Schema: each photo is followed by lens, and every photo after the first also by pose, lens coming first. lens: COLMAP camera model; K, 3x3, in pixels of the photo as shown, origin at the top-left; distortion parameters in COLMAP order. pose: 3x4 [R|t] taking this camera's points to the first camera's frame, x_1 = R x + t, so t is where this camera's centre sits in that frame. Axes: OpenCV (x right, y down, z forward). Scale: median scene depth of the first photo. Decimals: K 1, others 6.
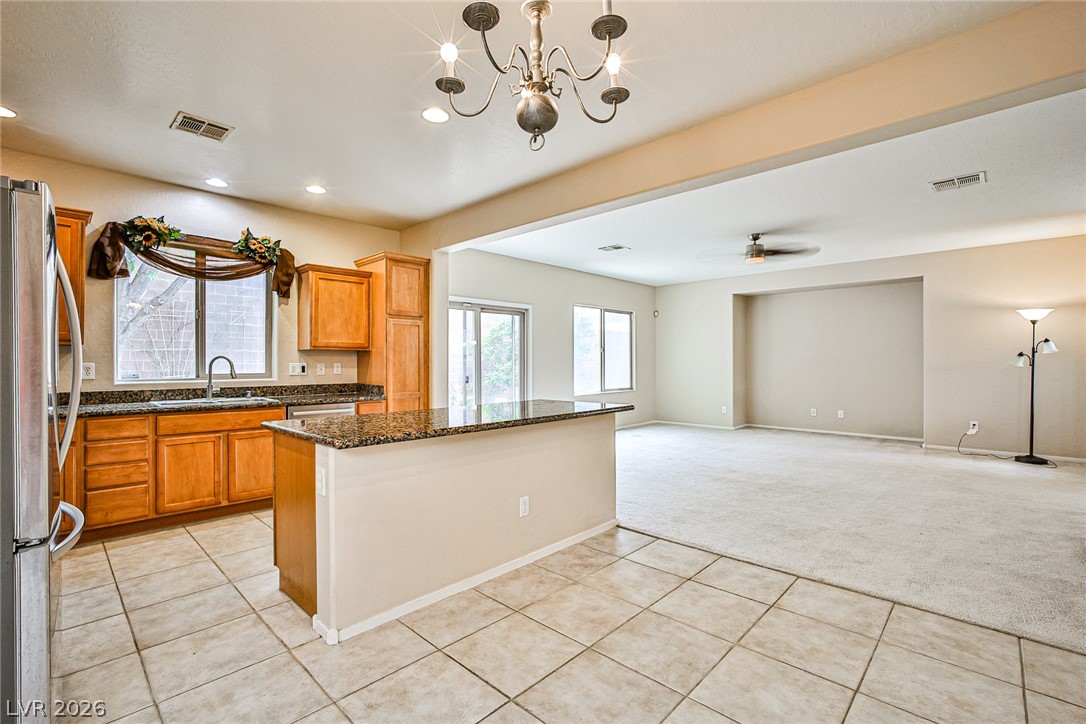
lens RADIAL K [[488.9, 0, 543.0], [0, 488.9, 362.0], [0, 0, 1]] dist [-0.038761, 0.014797]
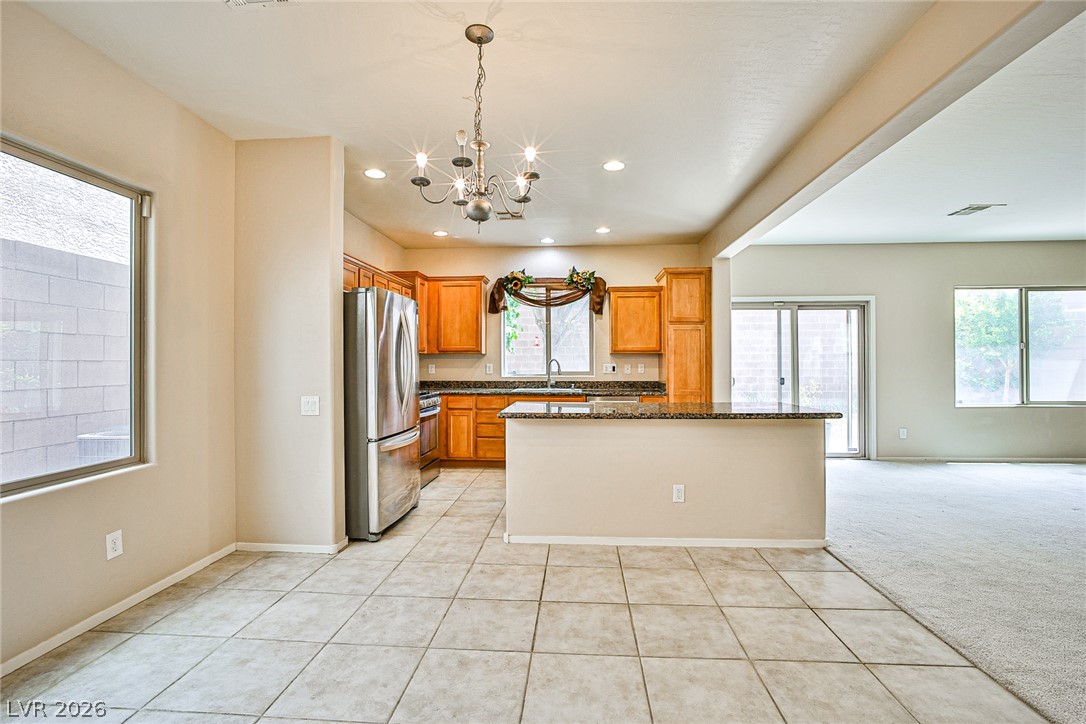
lens RADIAL K [[490.3, 0, 544.4], [0, 490.3, 362.9], [0, 0, 1]] dist [-0.037787, 0.015821]
pose [[0.636539, -0.000789, -0.771244, 0.400985], [0.001445, 0.999999, 0.000170, -0.001151], [0.771243, -0.001223, 0.636539, 0.036238]]
